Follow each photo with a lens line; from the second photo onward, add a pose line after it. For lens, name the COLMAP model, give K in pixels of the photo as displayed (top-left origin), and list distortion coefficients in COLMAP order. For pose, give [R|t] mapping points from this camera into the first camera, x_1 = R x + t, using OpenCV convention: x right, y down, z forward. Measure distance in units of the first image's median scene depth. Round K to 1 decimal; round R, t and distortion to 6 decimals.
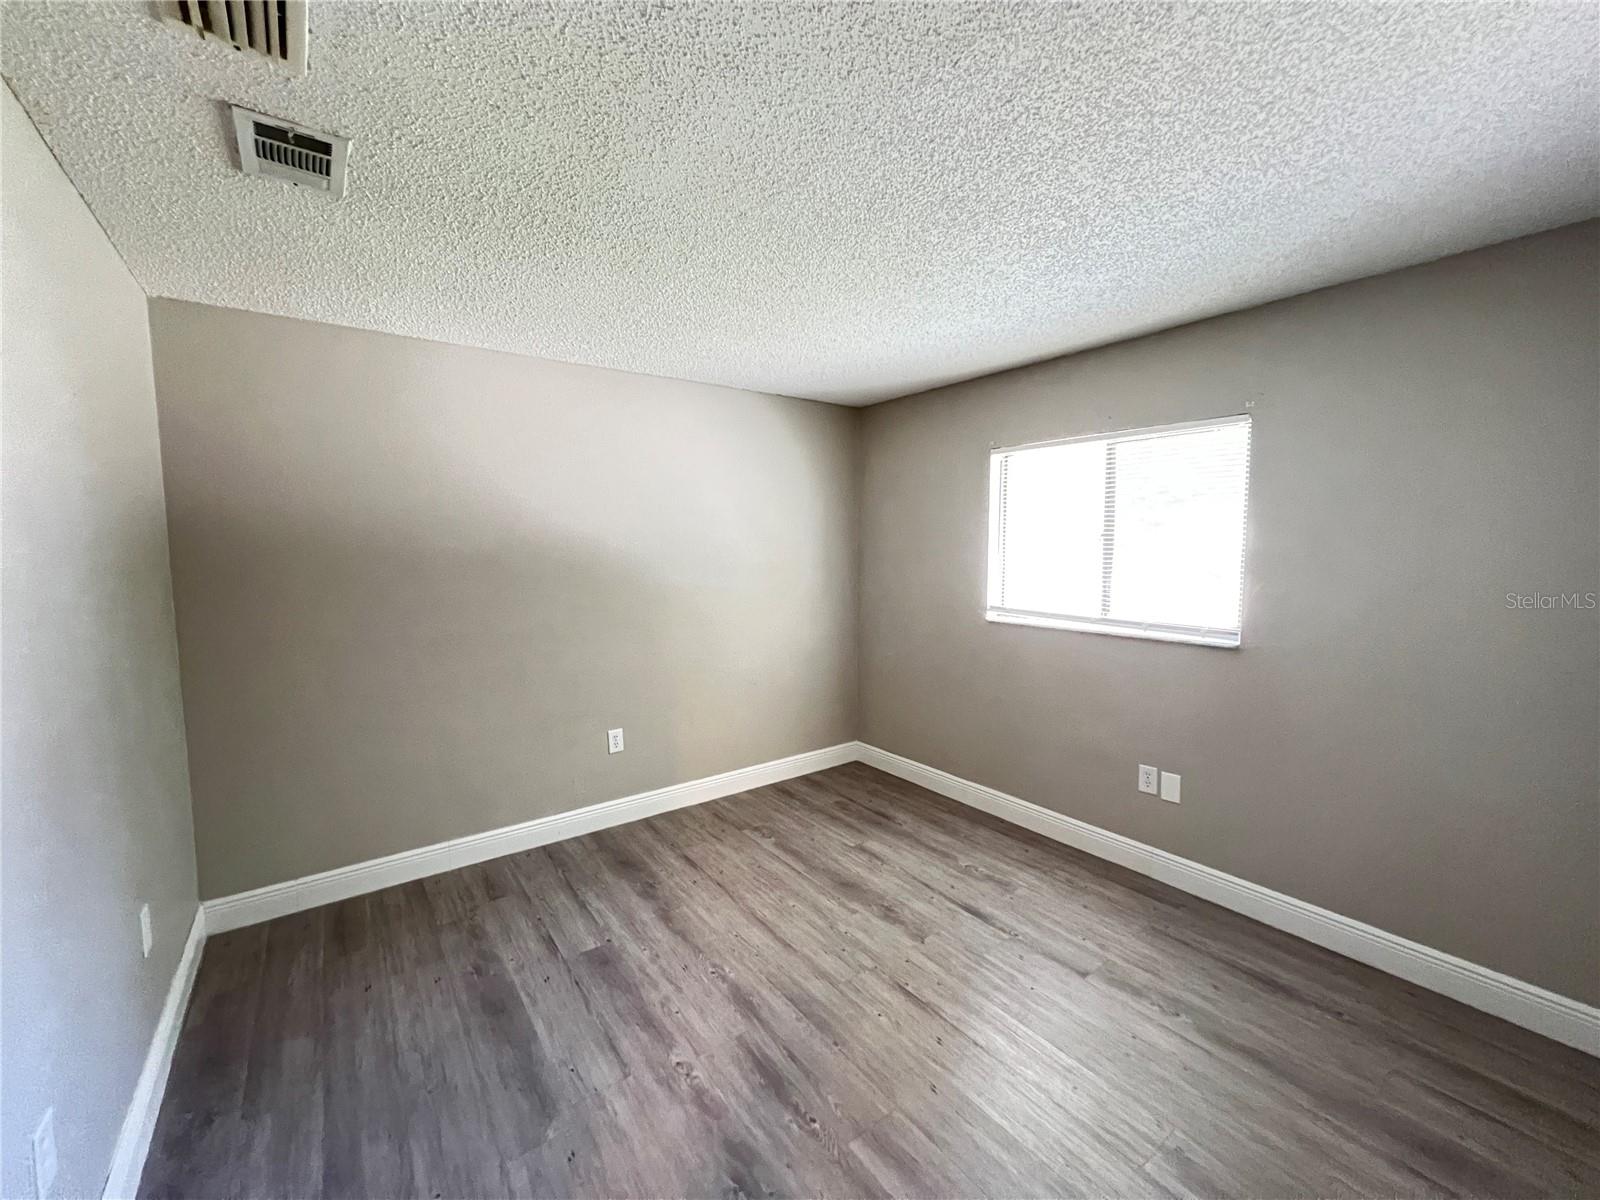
lens RADIAL K [[644.5, 0, 795.8], [0, 644.5, 600.3], [0, 0, 1]] dist [-0.000075, 0.000447]
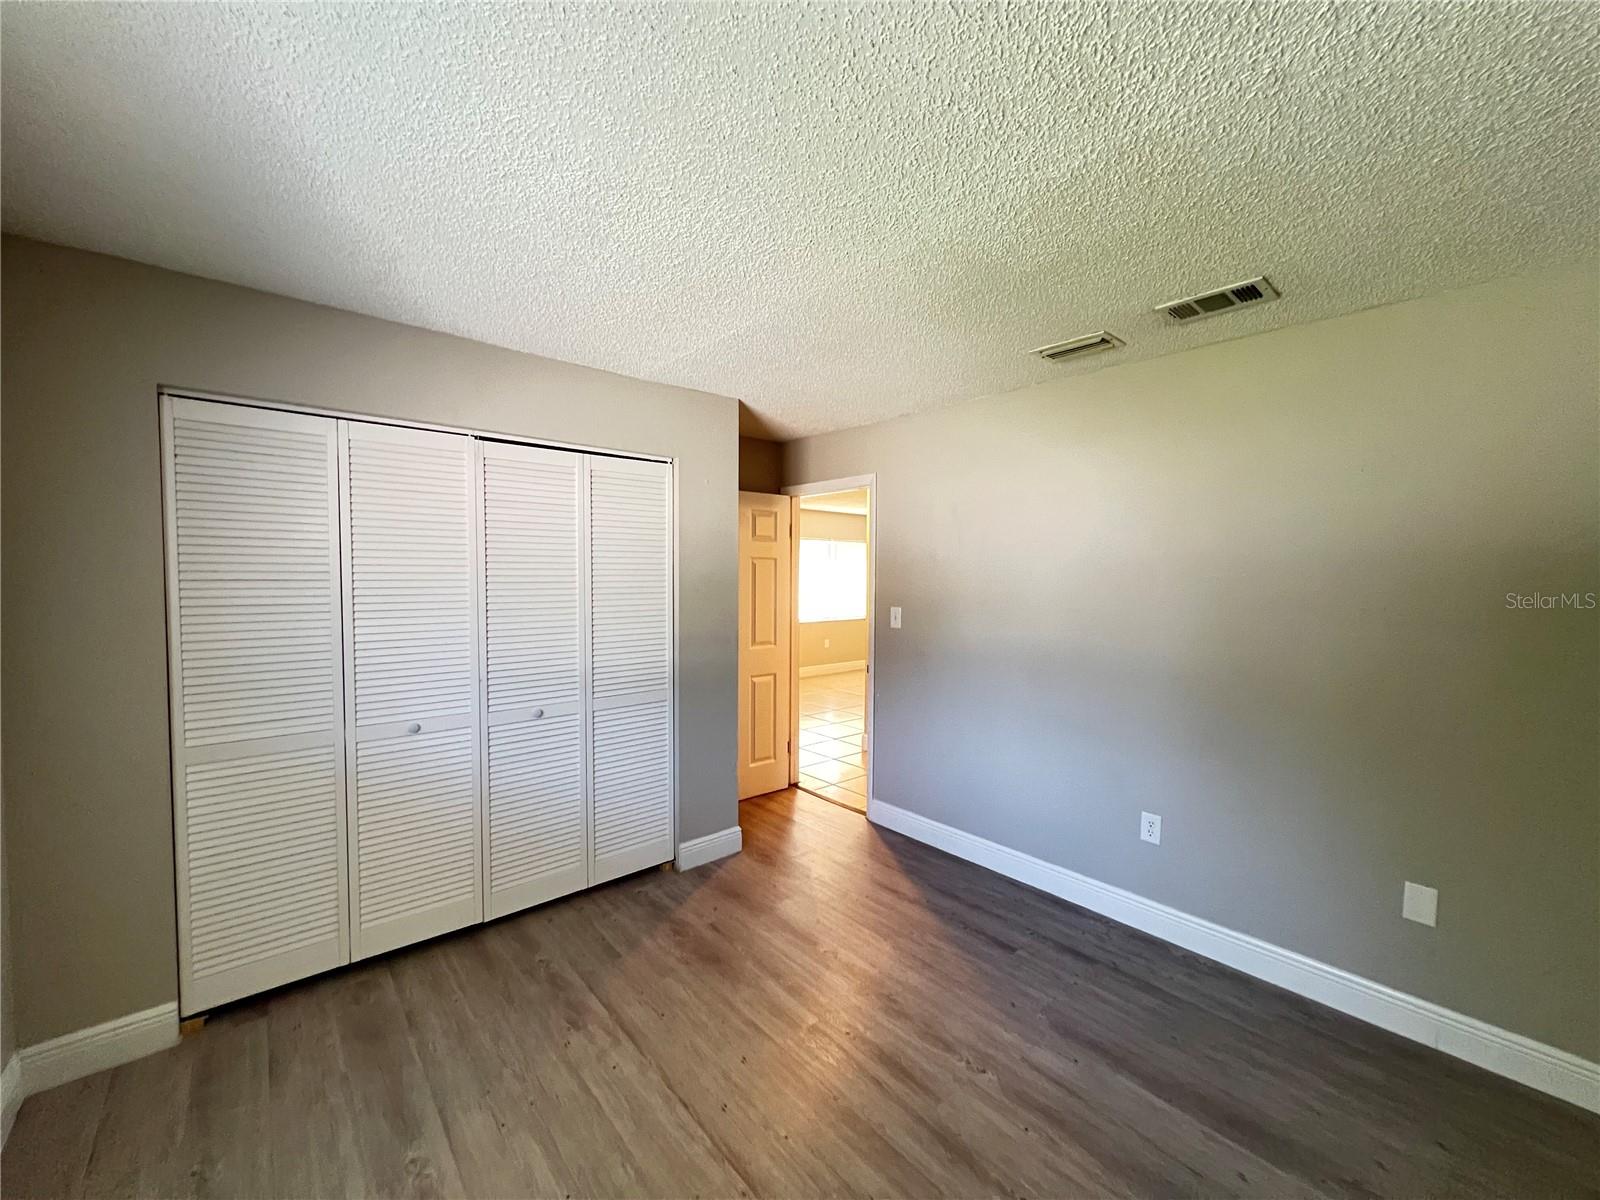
lens RADIAL K [[644.5, 0, 795.8], [0, 644.5, 600.3], [0, 0, 1]] dist [-0.000075, 0.000447]
pose [[-0.997537, 0.001415, -0.070125, 0.185332], [-0.007669, 0.991601, 0.129104, -0.161991], [0.069718, 0.129323, -0.989149, 1.839793]]
